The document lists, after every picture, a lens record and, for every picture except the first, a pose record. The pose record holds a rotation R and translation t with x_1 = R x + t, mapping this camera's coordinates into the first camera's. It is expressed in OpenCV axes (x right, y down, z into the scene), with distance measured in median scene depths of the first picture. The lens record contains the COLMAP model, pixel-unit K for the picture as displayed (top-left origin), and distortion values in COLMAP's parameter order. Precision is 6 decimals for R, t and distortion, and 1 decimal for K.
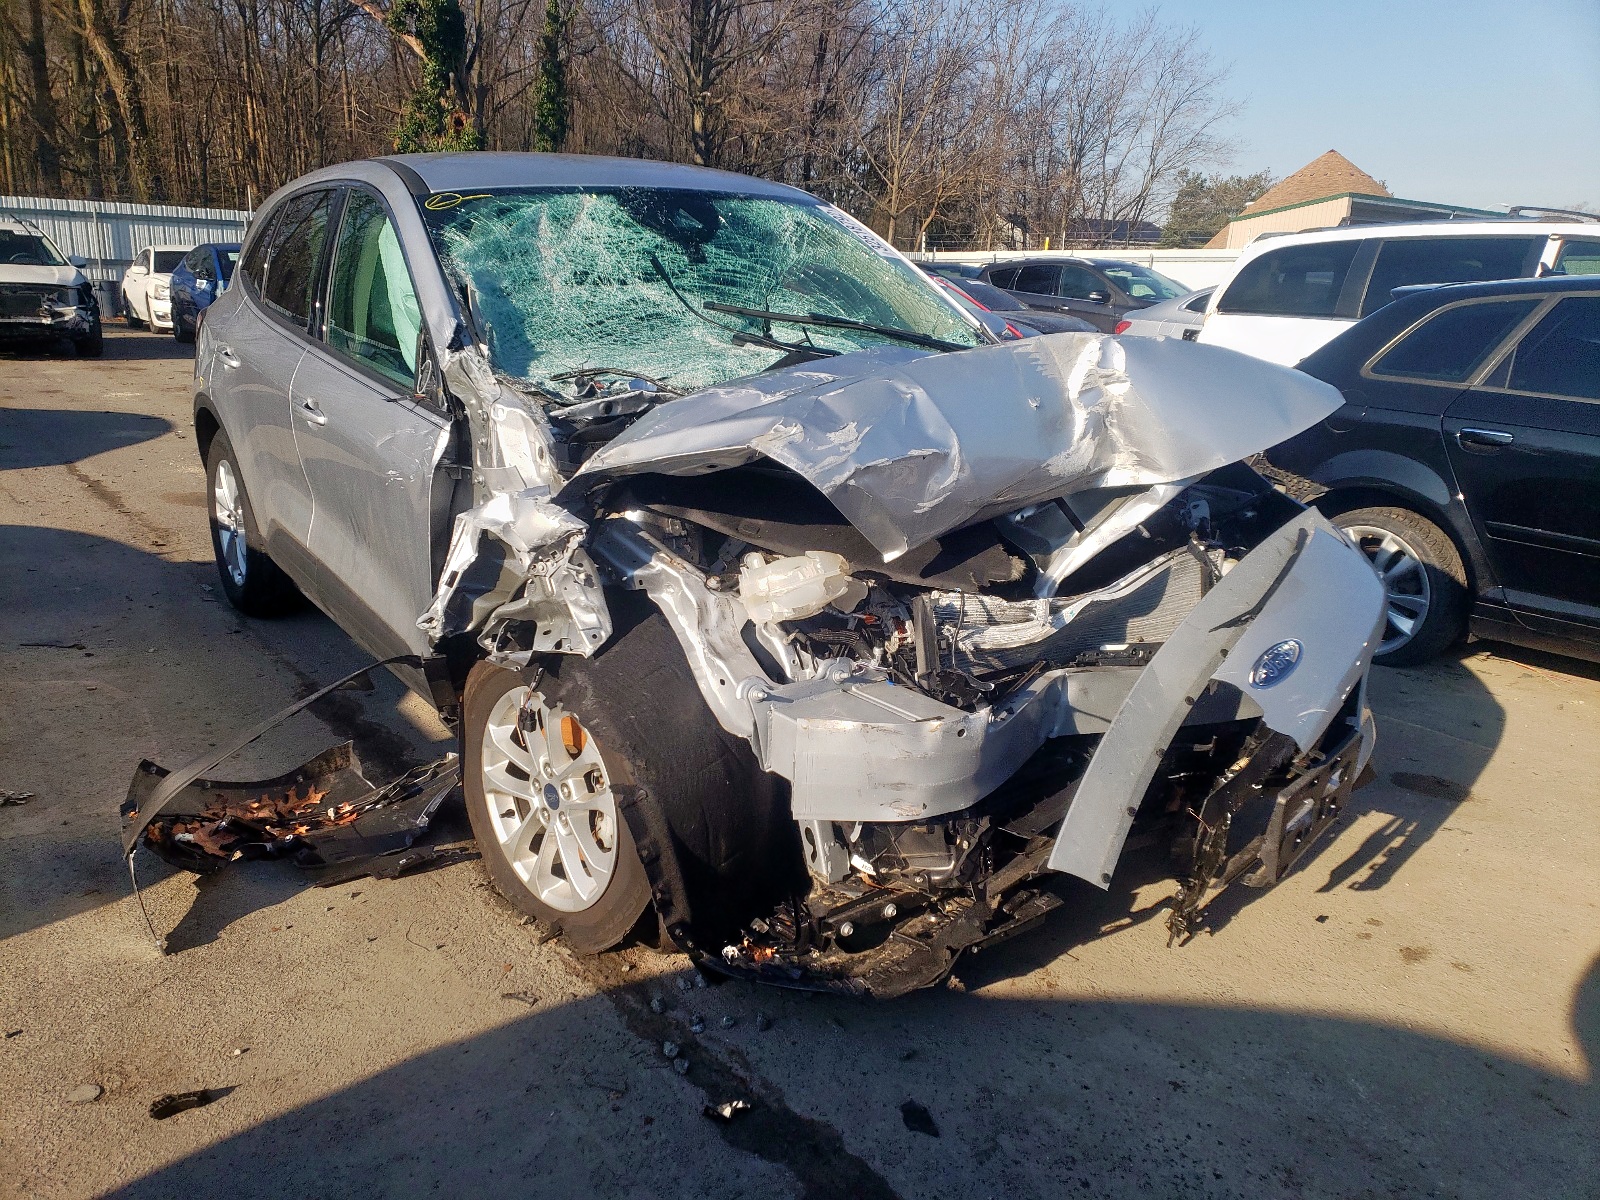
lens RADIAL K [[1355.0, 0, 800.0], [0, 1355.0, 600.0], [0, 0, 1]] dist [0.006206, 0.002782]
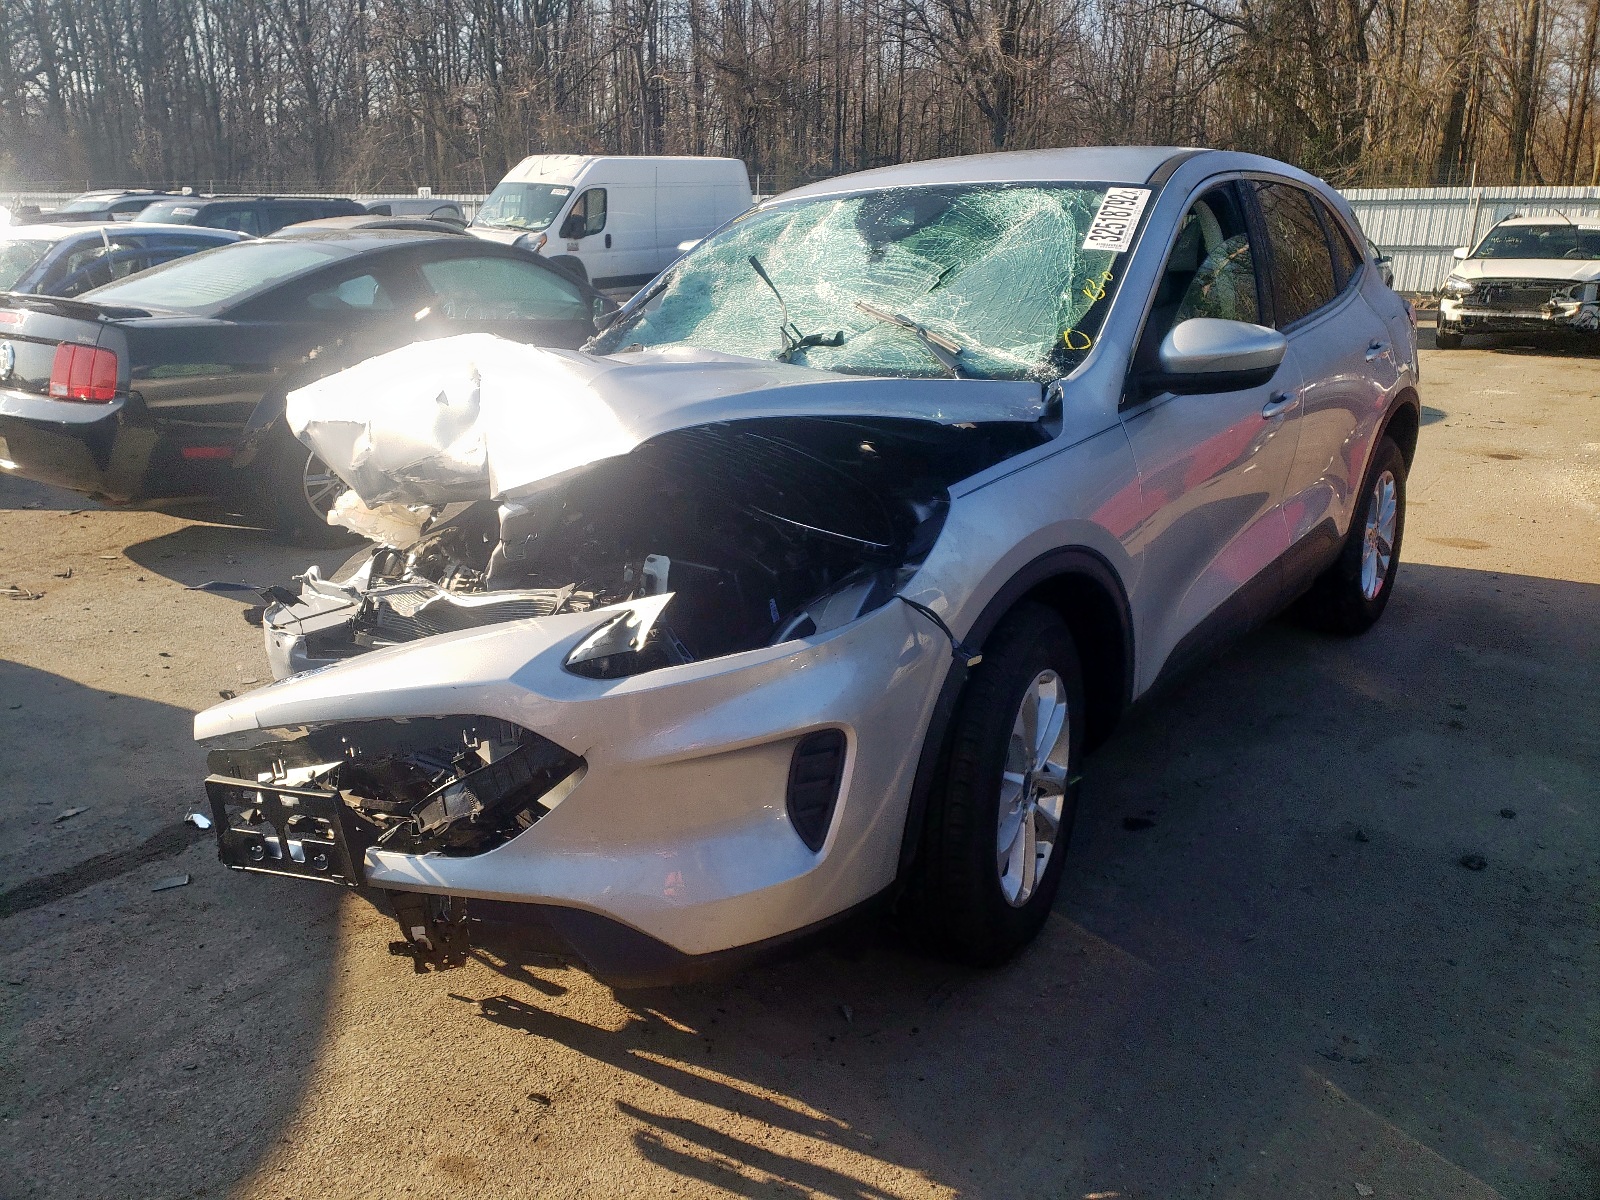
lens RADIAL K [[1397.0, 0, 799.0], [0, 1397.0, 562.0], [0, 0, 1]] dist [-0.005972, -0.001496]
pose [[0.196205, 0.199816, -0.959988, 1.135083], [-0.225101, 0.962050, 0.154238, -0.221204], [0.954376, 0.185832, 0.233738, 0.909145]]
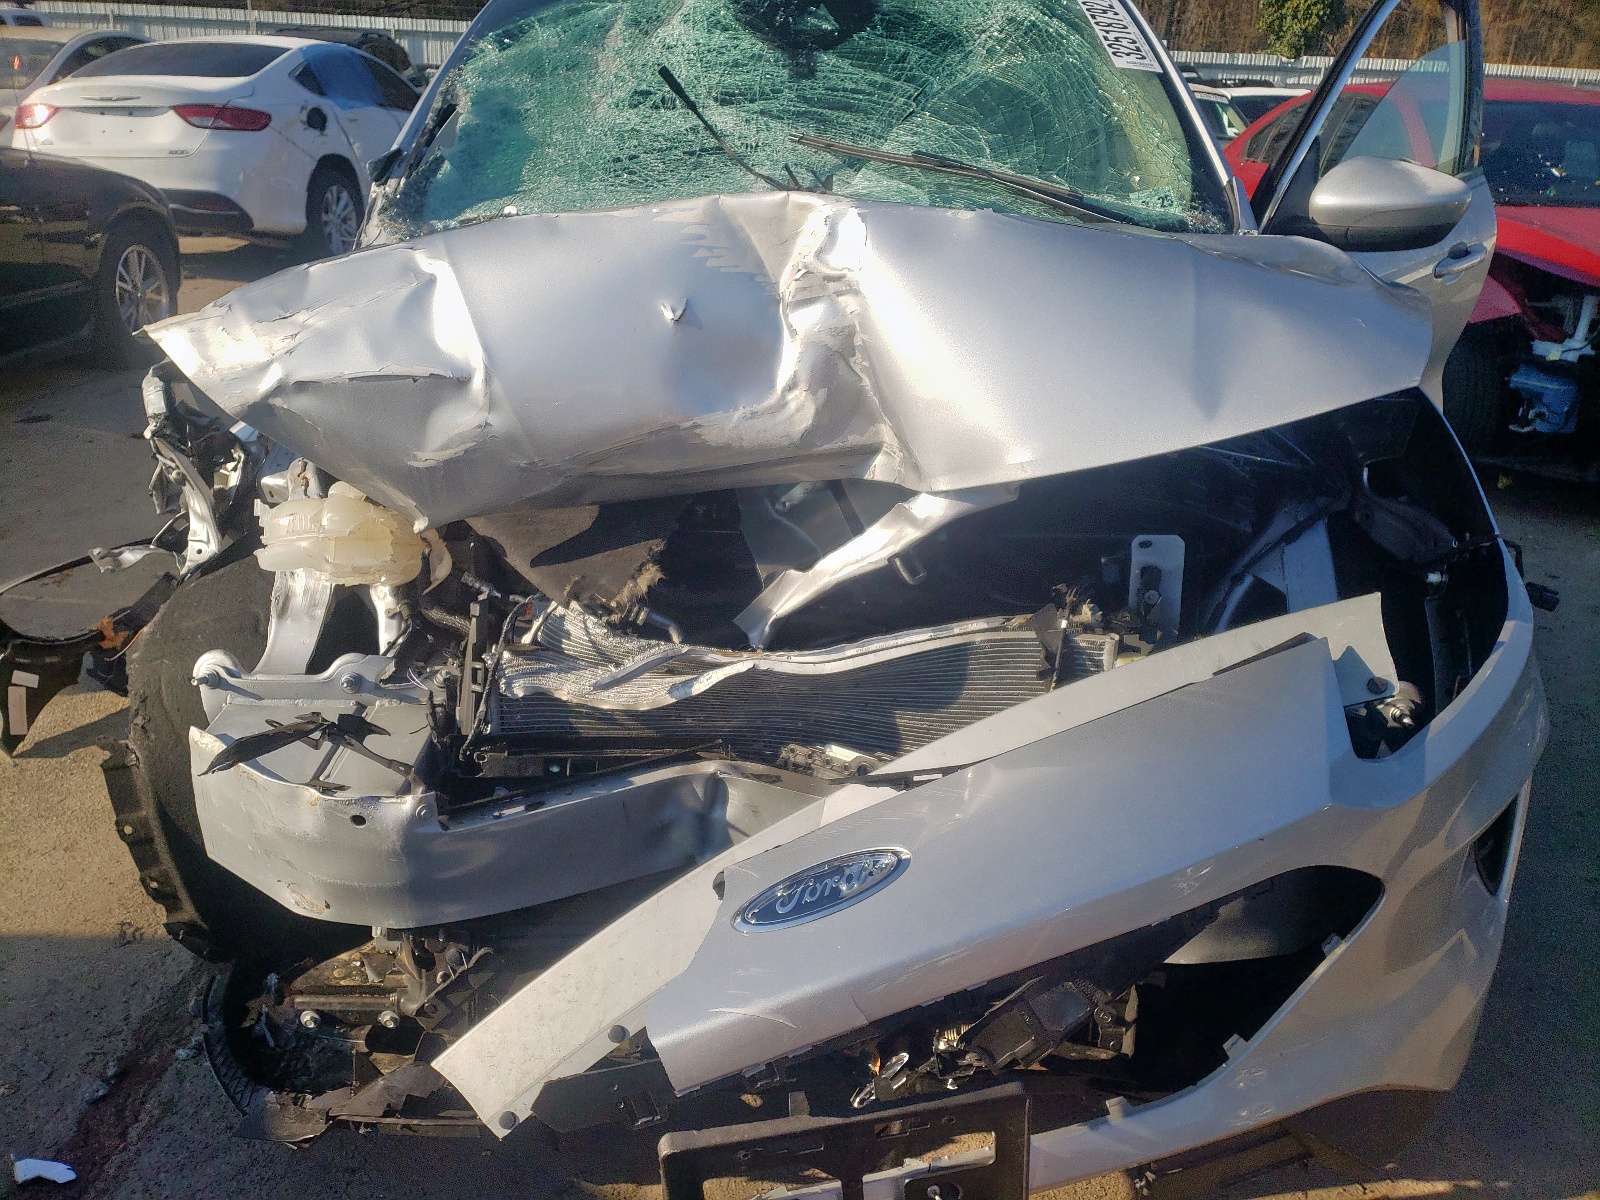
lens RADIAL K [[1355.0, 0, 800.0], [0, 1355.0, 600.0], [0, 0, 1]] dist [0.006206, 0.002782]
pose [[0.772298, 0.229465, -0.592370, 0.515014], [-0.161521, 0.972767, 0.166236, -0.115877], [0.614383, -0.032703, 0.788330, 0.497947]]
